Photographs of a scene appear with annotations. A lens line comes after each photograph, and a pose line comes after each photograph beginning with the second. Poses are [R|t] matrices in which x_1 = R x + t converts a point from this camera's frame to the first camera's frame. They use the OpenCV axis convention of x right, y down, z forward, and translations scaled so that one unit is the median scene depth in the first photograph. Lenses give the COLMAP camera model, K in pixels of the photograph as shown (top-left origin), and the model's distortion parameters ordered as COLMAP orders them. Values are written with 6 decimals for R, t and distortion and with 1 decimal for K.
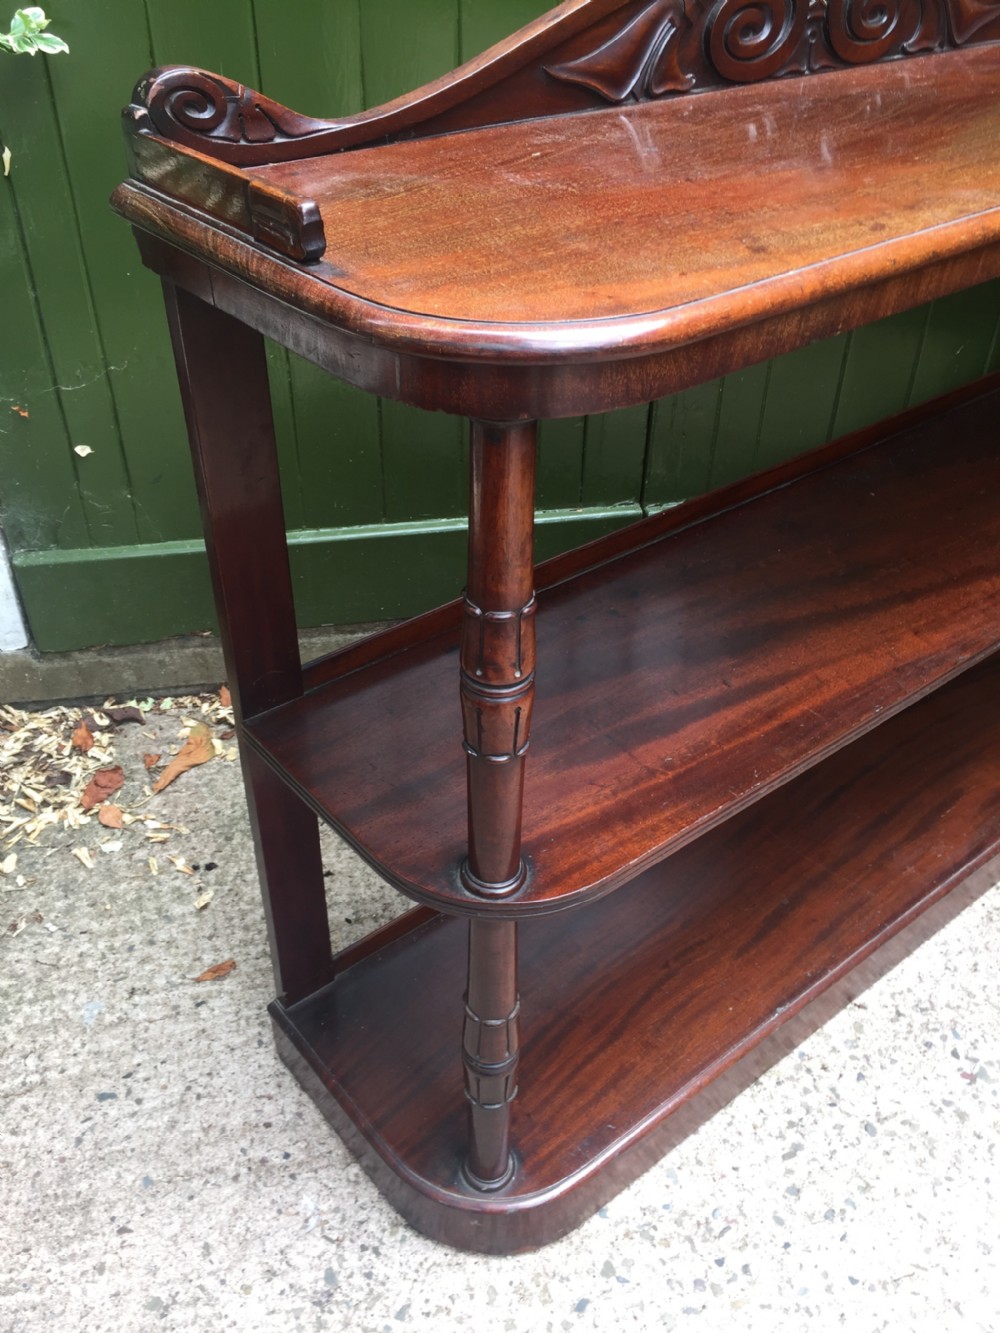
lens RADIAL K [[1134.4, 0, 500.8], [0, 1134.4, 668.9], [0, 0, 1]] dist [0.075640, -0.110046]
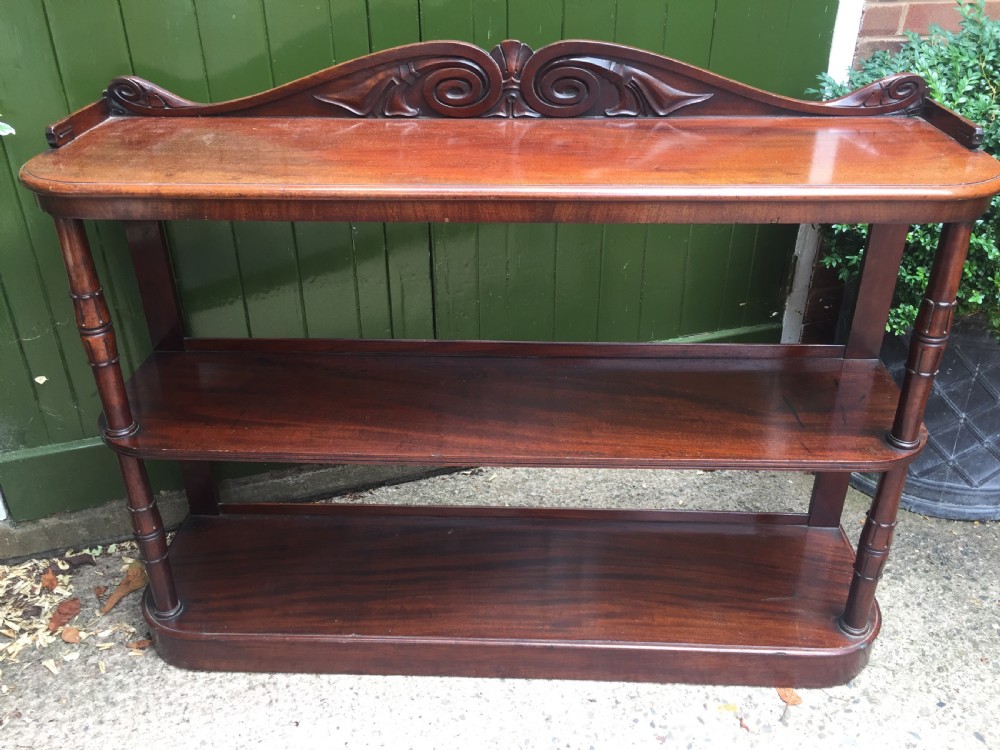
lens RADIAL K [[851.0, 0, 497.1], [0, 851.0, 377.2], [0, 0, 1]] dist [0.075640, -0.110046]
pose [[0.989777, -0.088504, 0.111844, 0.094140], [0.101839, 0.987566, -0.119760, -0.003549], [-0.099854, 0.129926, 0.986483, -0.147756]]
